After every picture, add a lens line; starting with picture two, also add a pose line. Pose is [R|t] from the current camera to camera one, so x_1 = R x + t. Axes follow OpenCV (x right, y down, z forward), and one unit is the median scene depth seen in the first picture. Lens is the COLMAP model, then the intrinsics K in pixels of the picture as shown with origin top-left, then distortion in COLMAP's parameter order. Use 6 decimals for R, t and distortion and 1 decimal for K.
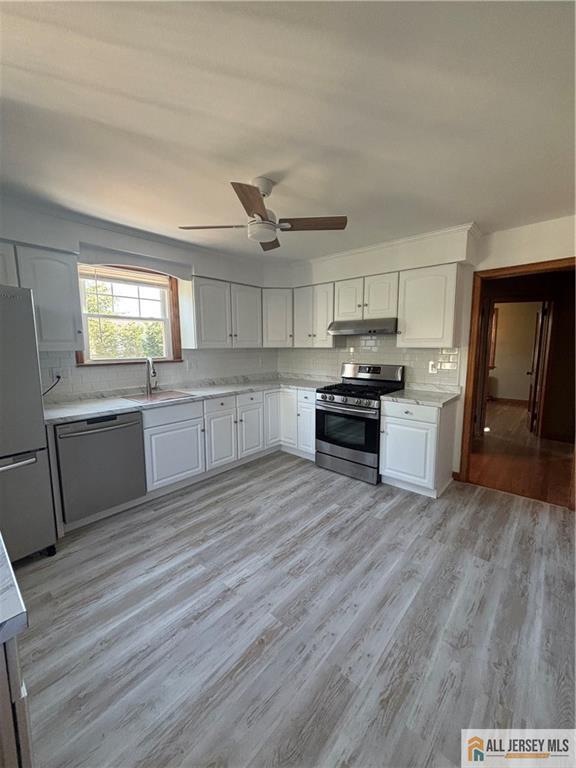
lens RADIAL K [[309.2, 0, 286.8], [0, 309.2, 381.7], [0, 0, 1]] dist [-0.000664, 0.001004]
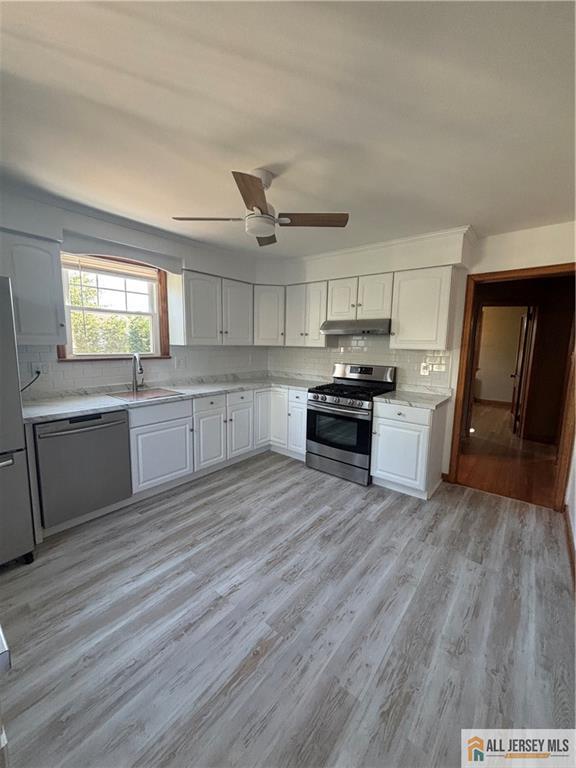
lens RADIAL K [[309.2, 0, 286.8], [0, 309.2, 381.7], [0, 0, 1]] dist [-0.000664, 0.001004]
pose [[0.998718, 0.016441, 0.047882, -0.029819], [-0.016810, 0.999832, 0.007314, -0.007555], [-0.047754, -0.008109, 0.998826, 0.026372]]
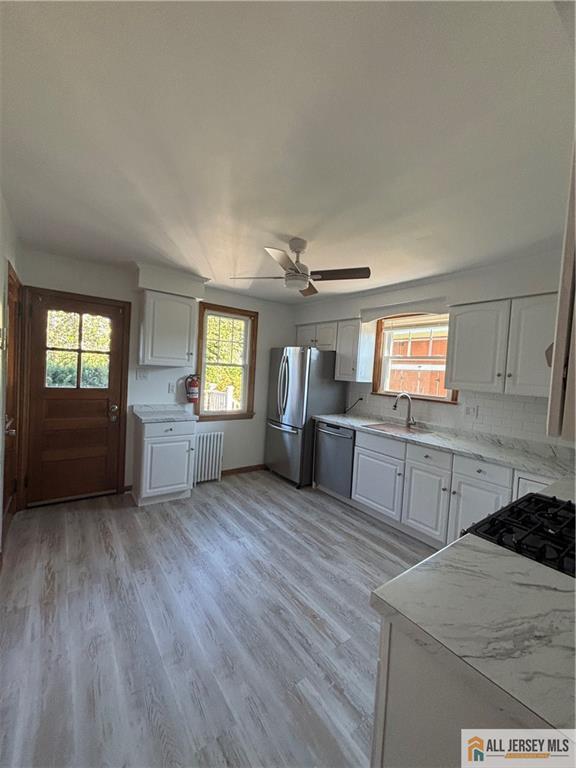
lens RADIAL K [[309.2, 0, 286.8], [0, 309.2, 381.7], [0, 0, 1]] dist [-0.000664, 0.001004]
pose [[-0.207024, 0.028260, -0.977928, 0.904738], [-0.177042, 0.981997, 0.065857, -0.150132], [0.962183, 0.186769, -0.198294, 1.053198]]
